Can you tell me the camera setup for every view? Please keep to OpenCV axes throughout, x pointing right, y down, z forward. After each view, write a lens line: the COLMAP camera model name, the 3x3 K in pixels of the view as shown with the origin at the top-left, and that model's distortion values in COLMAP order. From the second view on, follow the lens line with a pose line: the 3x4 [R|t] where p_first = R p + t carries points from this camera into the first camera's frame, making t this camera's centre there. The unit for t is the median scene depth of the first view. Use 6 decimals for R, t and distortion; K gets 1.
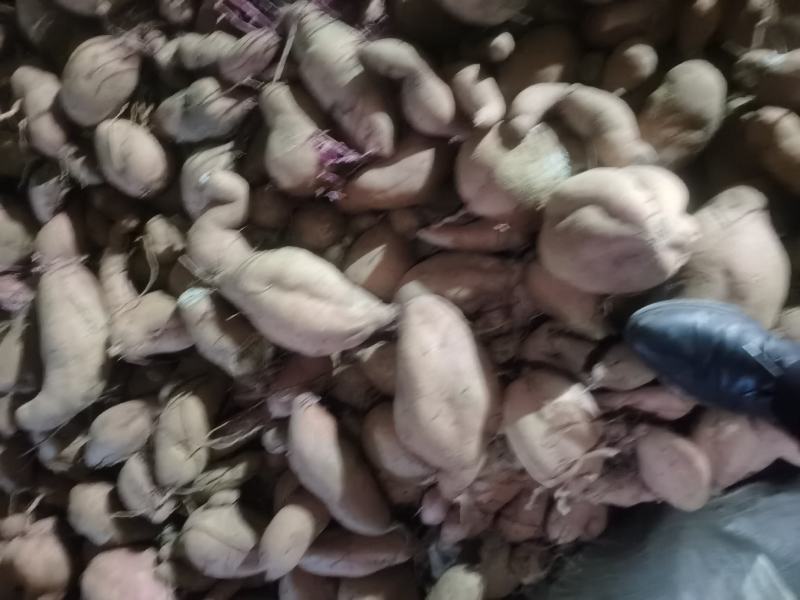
lens RADIAL K [[657.1, 0, 400.0], [0, 657.1, 300.0], [0, 0, 1]] dist [0.054705, -0.104275]
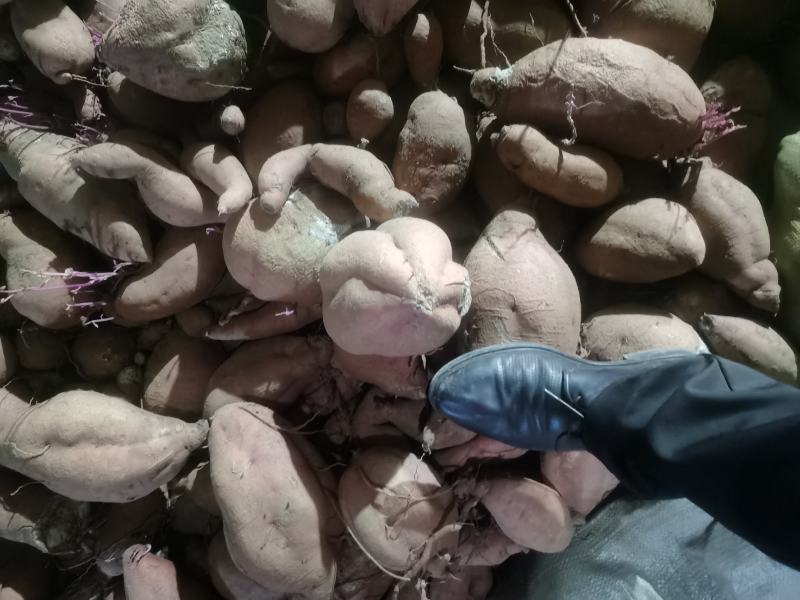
lens RADIAL K [[657.1, 0, 400.0], [0, 657.1, 300.0], [0, 0, 1]] dist [0.054705, -0.104275]
pose [[0.950919, -0.272157, 0.147254, 0.177345], [0.276486, 0.960972, -0.009374, -0.074848], [-0.138956, 0.049628, 0.989054, 0.083856]]
